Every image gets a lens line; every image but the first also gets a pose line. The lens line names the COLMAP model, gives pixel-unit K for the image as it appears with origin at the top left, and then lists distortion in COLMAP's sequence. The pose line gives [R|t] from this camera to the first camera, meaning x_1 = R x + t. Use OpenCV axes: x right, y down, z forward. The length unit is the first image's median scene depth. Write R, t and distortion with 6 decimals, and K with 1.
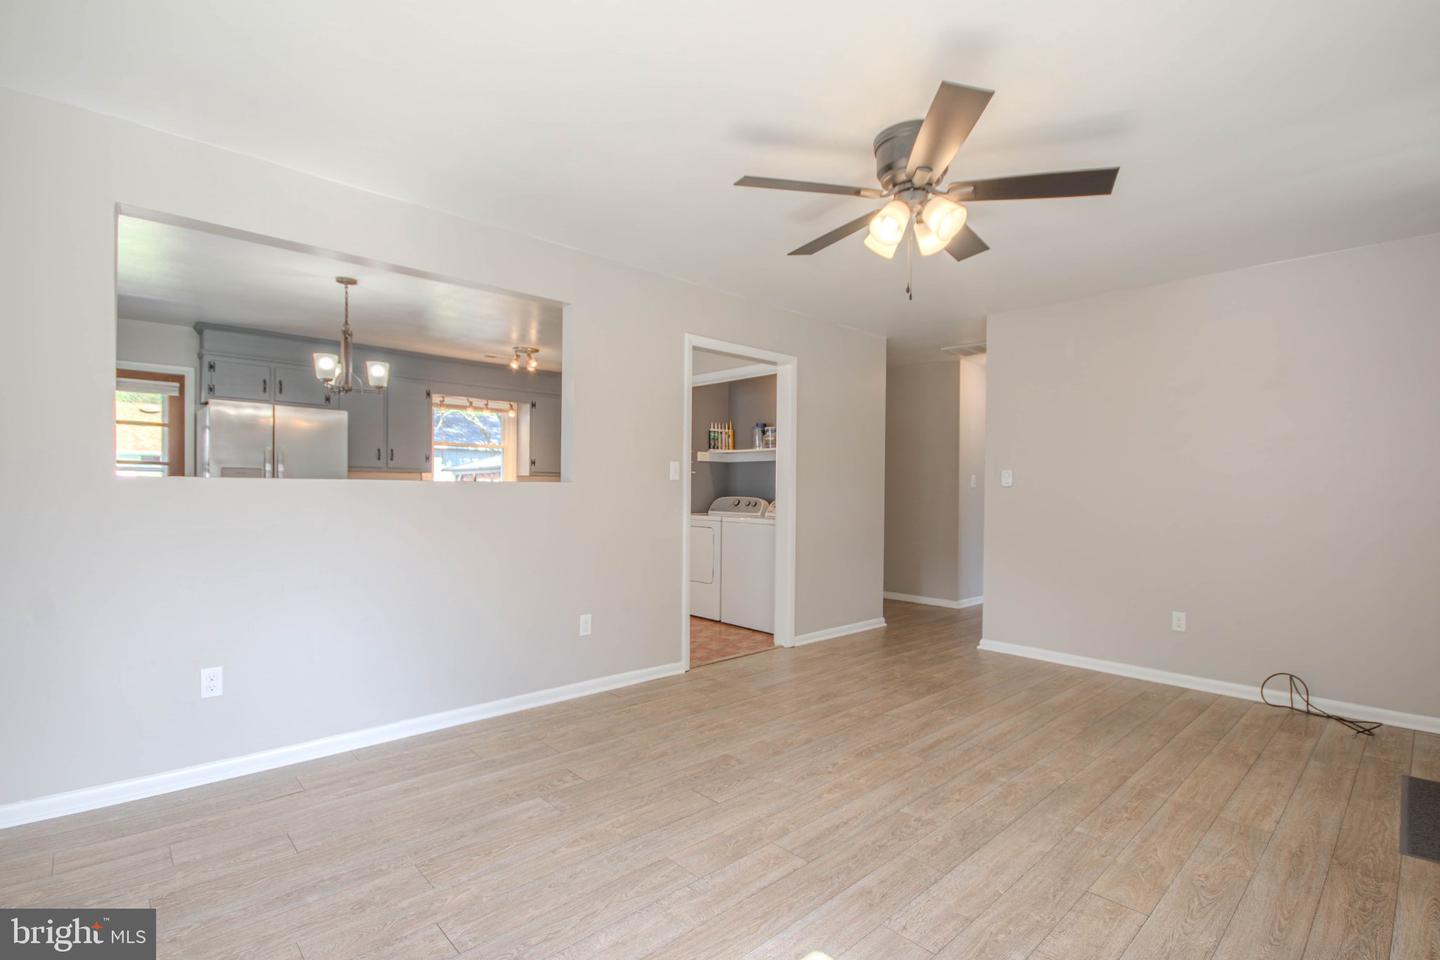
lens RADIAL K [[677.1, 0, 720.7], [0, 677.1, 497.9], [0, 0, 1]] dist [-0.016229, 0.000371]
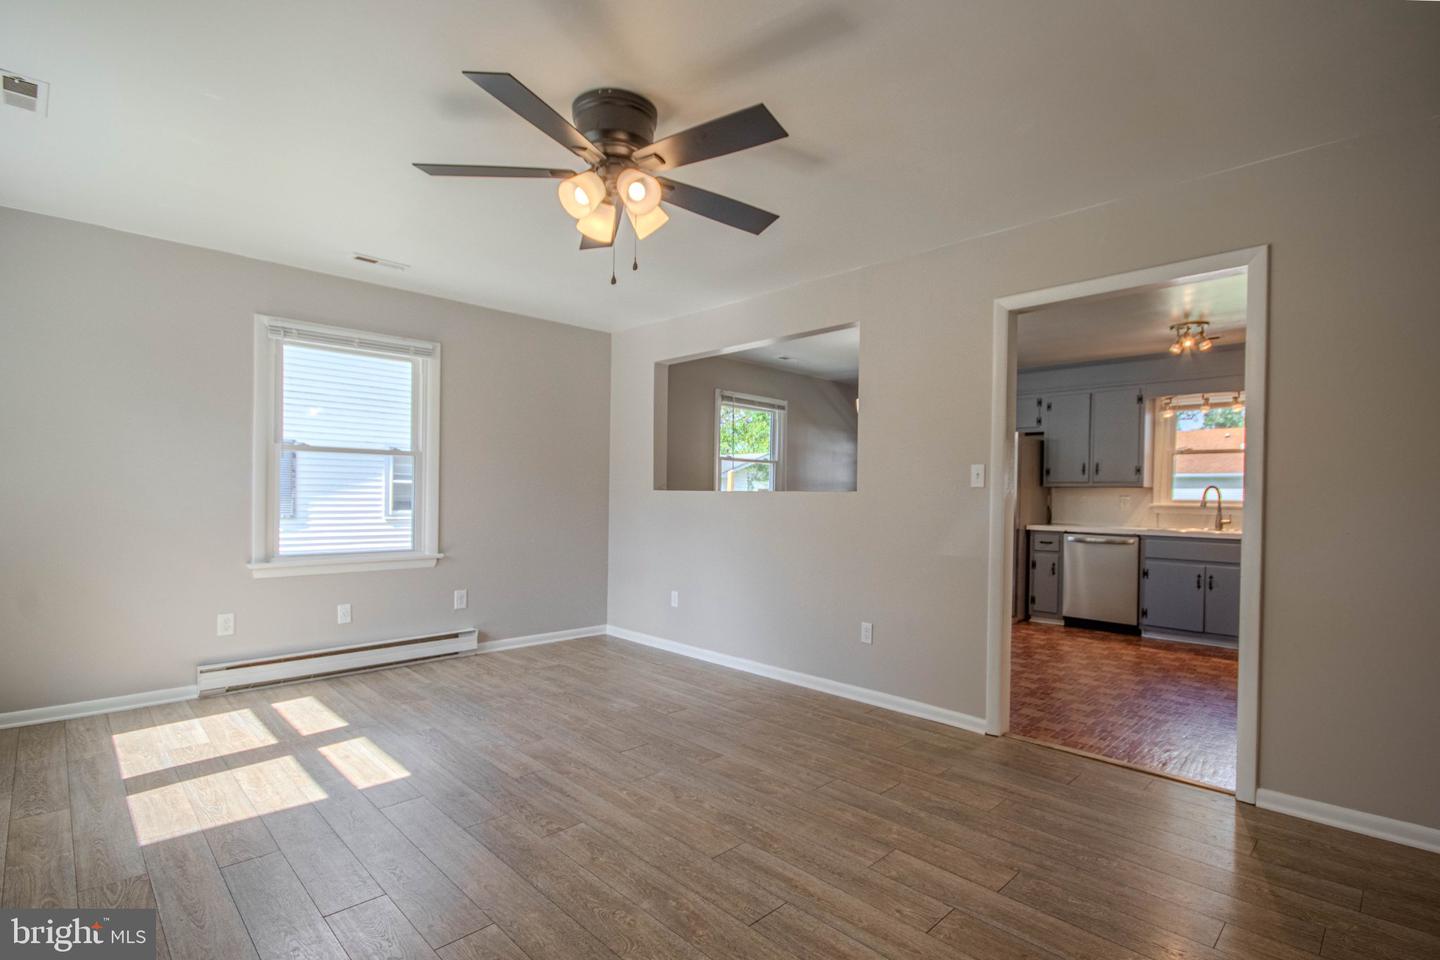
lens RADIAL K [[677.1, 0, 720.7], [0, 677.1, 497.9], [0, 0, 1]] dist [-0.016229, 0.000371]
pose [[0.033938, -0.002528, -0.999421, 0.978137], [-0.031137, 0.999509, -0.003585, -0.002243], [0.998939, 0.031240, 0.033843, 0.910303]]
